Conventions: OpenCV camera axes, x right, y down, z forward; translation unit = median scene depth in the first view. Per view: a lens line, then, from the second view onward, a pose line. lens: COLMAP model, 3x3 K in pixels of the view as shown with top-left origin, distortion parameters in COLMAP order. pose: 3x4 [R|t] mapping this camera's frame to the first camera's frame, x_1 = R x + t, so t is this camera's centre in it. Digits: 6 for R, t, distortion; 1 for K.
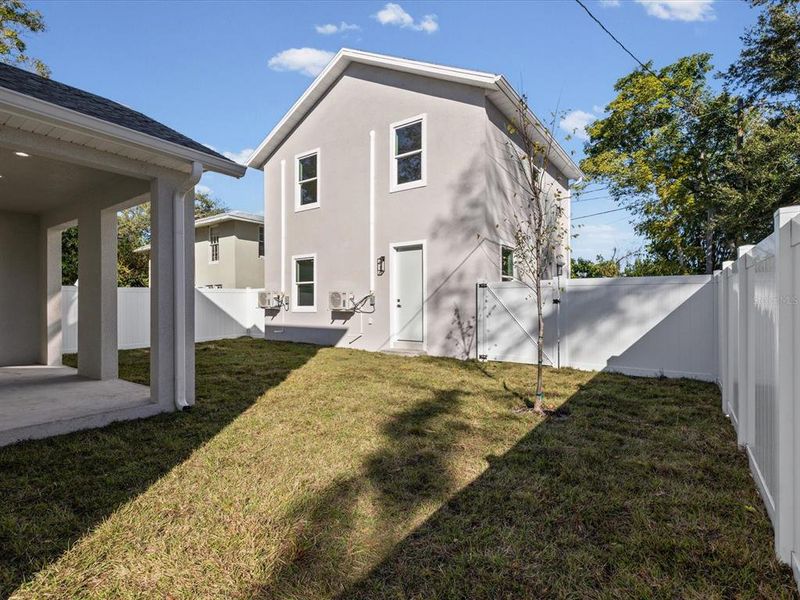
lens RADIAL K [[386.5, 0, 400.0], [0, 386.5, 300.0], [0, 0, 1]] dist [0.001031, -0.000080]
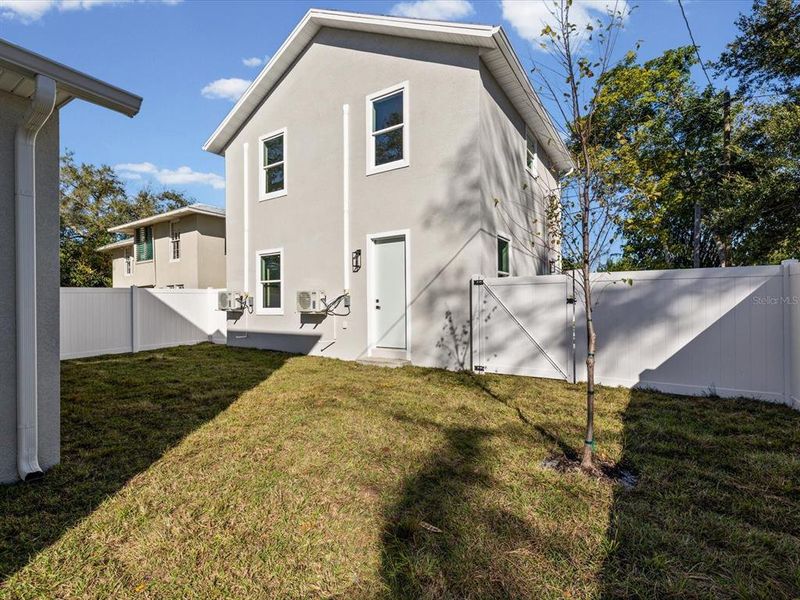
lens RADIAL K [[386.5, 0, 400.0], [0, 386.5, 300.0], [0, 0, 1]] dist [0.001031, -0.000080]
pose [[0.998597, -0.006041, 0.052613, 0.001128], [0.006111, 0.999981, -0.001170, 0.000369], [-0.052605, 0.001490, 0.998614, 0.125875]]
